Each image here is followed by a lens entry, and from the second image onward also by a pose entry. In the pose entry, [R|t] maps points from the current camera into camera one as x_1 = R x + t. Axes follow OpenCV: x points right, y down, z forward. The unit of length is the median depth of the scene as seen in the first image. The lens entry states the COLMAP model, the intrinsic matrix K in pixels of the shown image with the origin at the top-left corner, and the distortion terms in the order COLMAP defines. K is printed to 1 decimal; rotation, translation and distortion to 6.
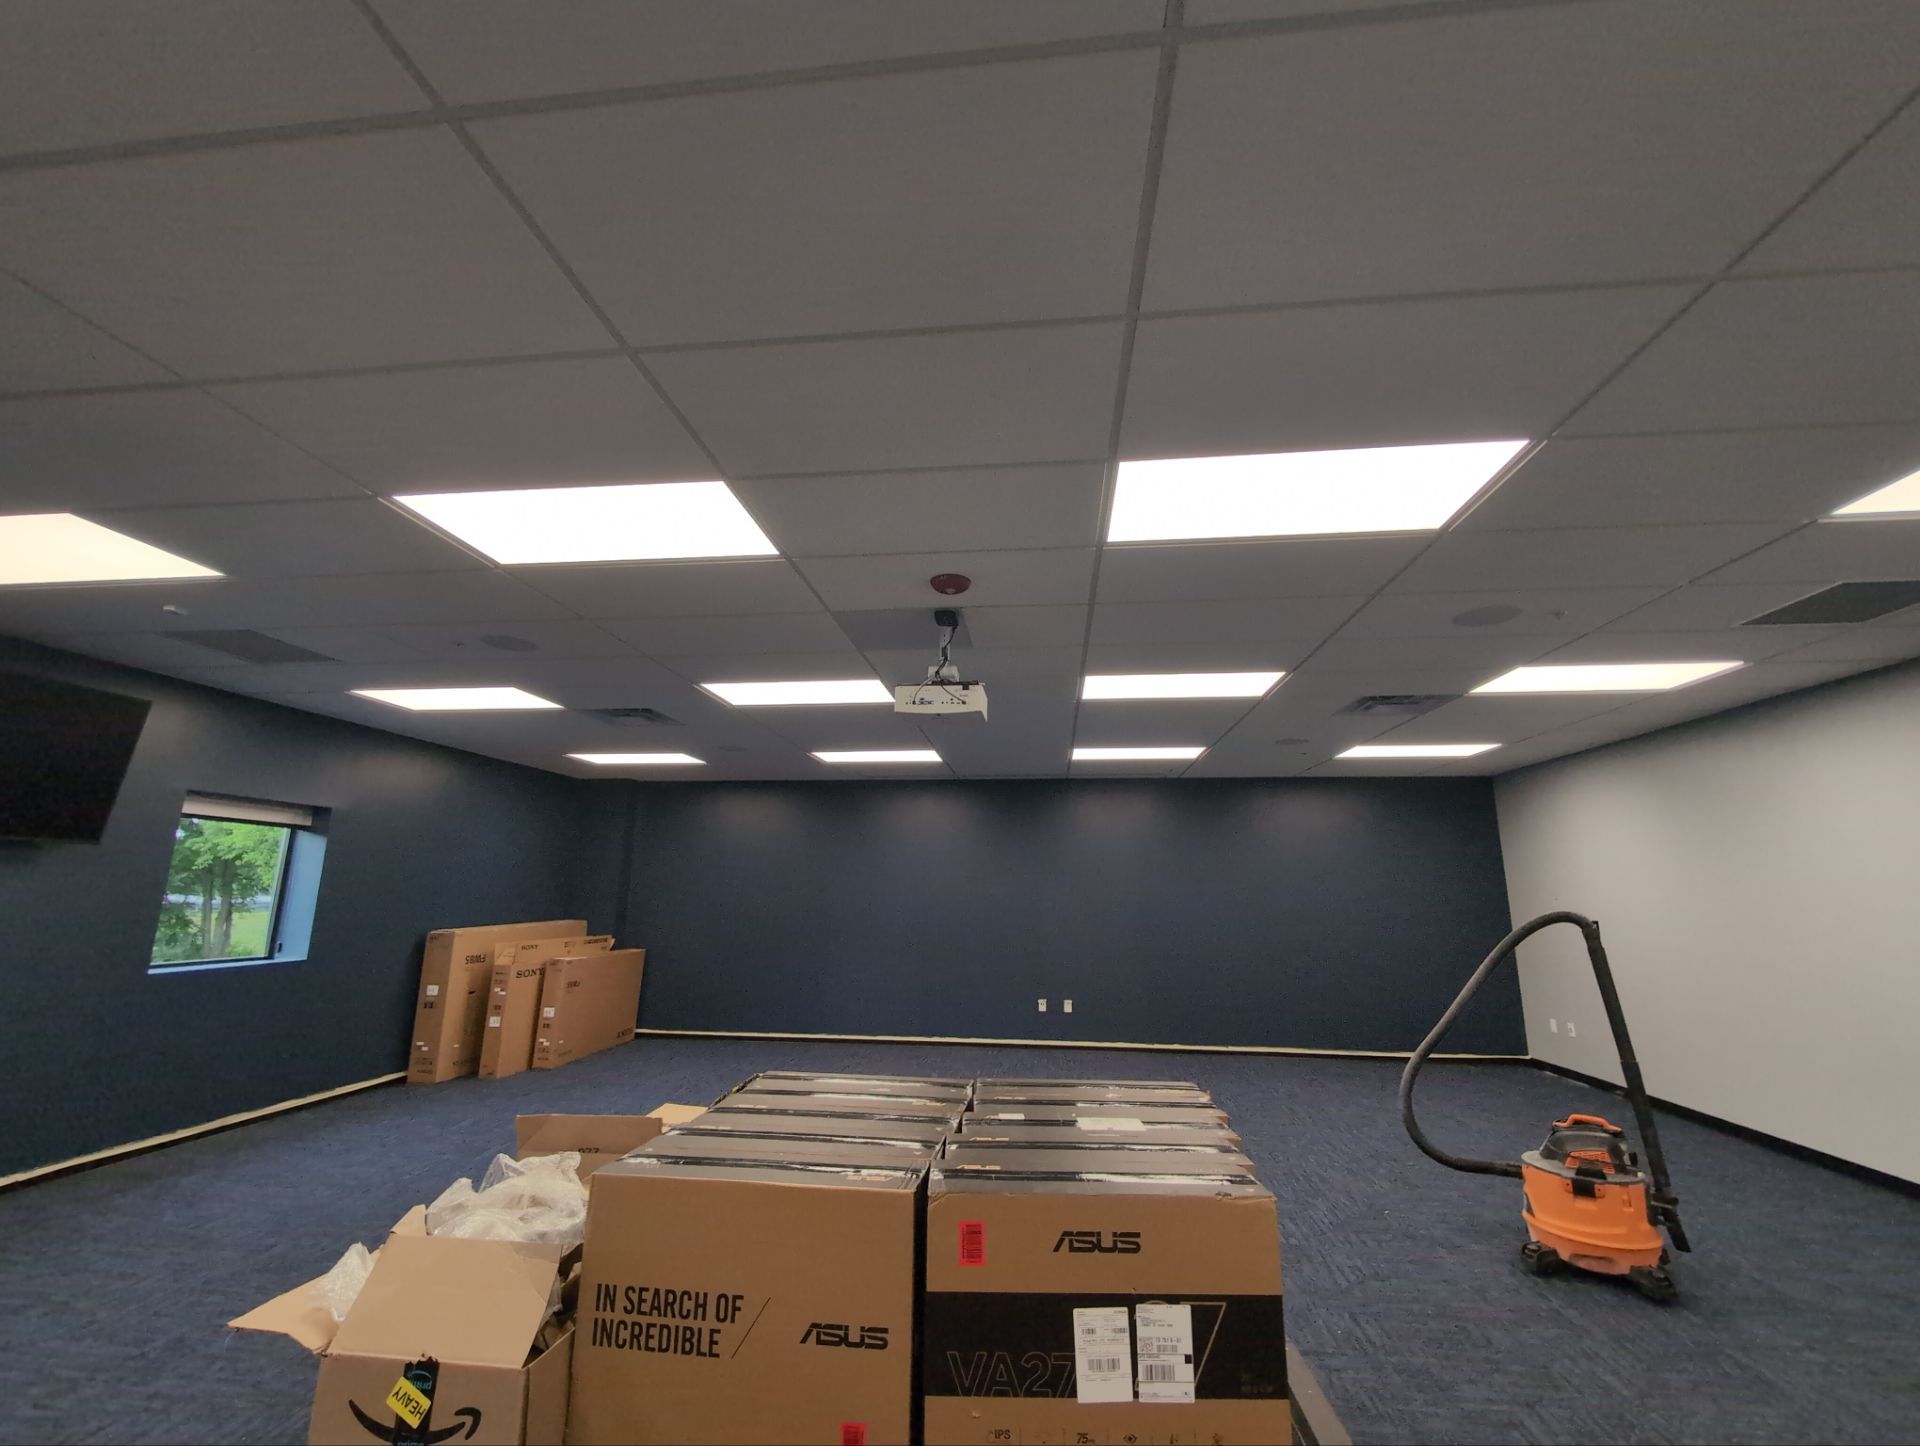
lens RADIAL K [[795.5, 0, 960.0], [0, 795.5, 723.0], [0, 0, 1]] dist [0.009785, -0.003961]
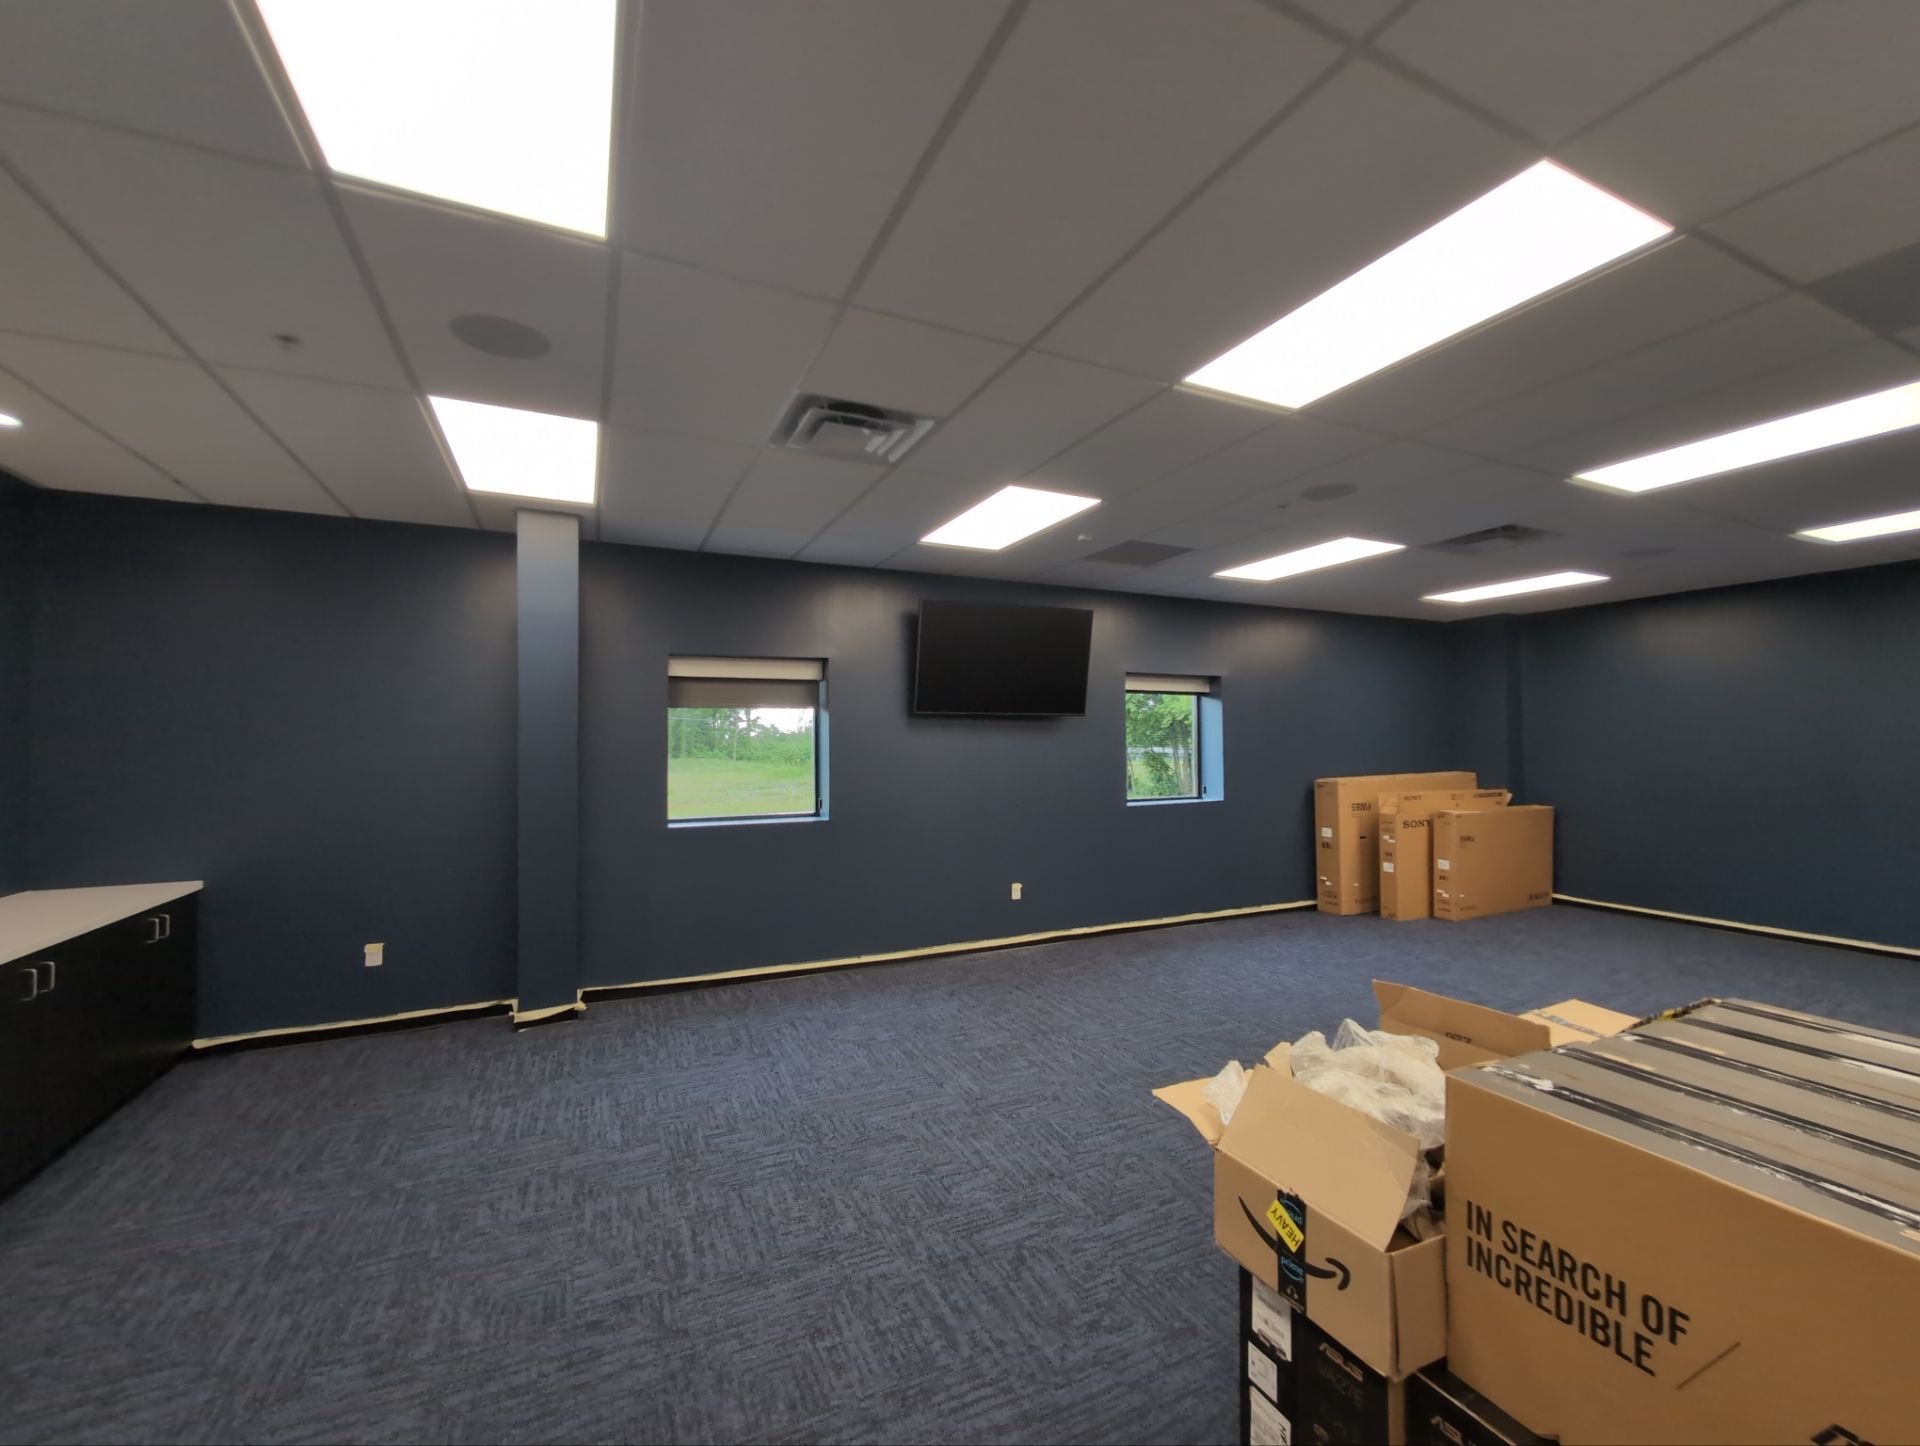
lens RADIAL K [[795.5, 0, 960.0], [0, 795.5, 723.0], [0, 0, 1]] dist [0.009785, -0.003961]
pose [[0.529560, -0.035011, -0.847549, 0.002013], [0.191196, 0.978364, 0.079047, 0.014771], [0.826444, -0.203908, 0.524797, 0.104448]]
